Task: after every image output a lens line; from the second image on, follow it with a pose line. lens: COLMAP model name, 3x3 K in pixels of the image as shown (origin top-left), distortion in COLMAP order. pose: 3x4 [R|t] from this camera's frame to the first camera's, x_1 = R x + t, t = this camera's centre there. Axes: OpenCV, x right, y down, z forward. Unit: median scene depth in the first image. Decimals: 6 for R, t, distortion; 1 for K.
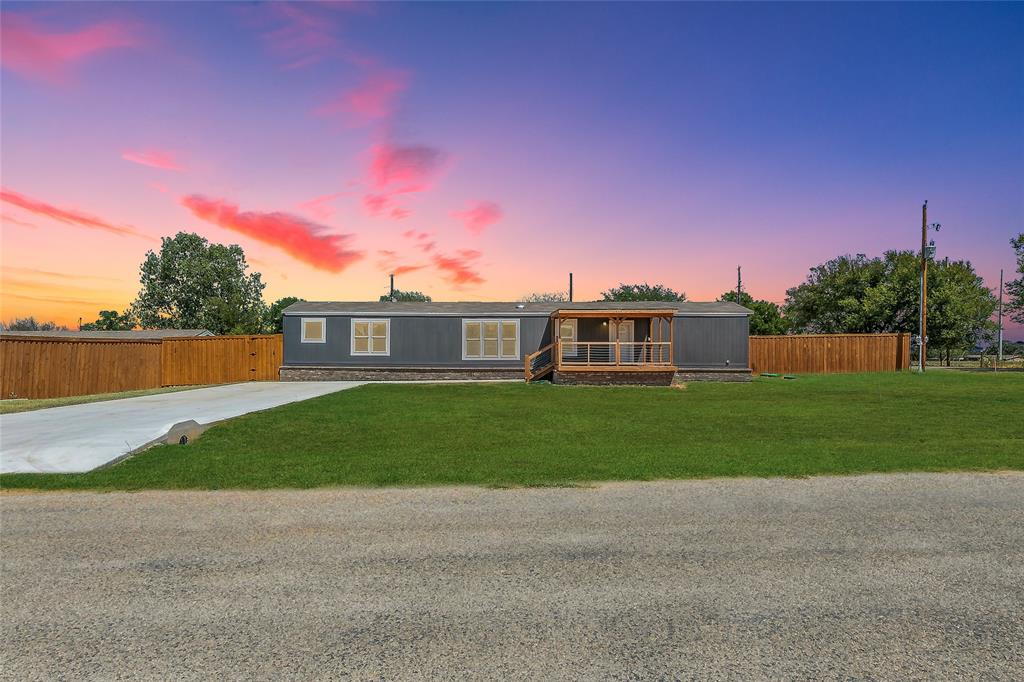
lens RADIAL K [[445.4, 0, 511.7], [0, 445.4, 347.5], [0, 0, 1]] dist [-0.005905, 0.001561]
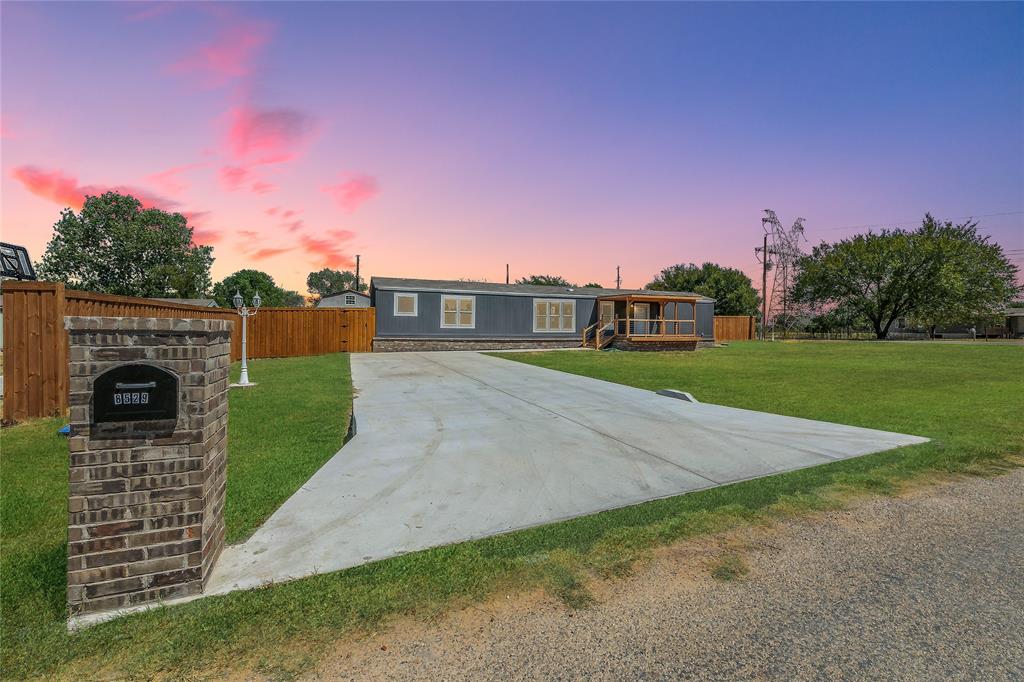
lens RADIAL K [[445.4, 0, 513.6], [0, 445.4, 335.7], [0, 0, 1]] dist [-0.005905, 0.001561]
pose [[0.932727, 0.000663, 0.360582, -0.592597], [0.003159, 0.999945, -0.010009, 0.048758], [-0.360569, 0.010475, 0.932674, -0.105435]]
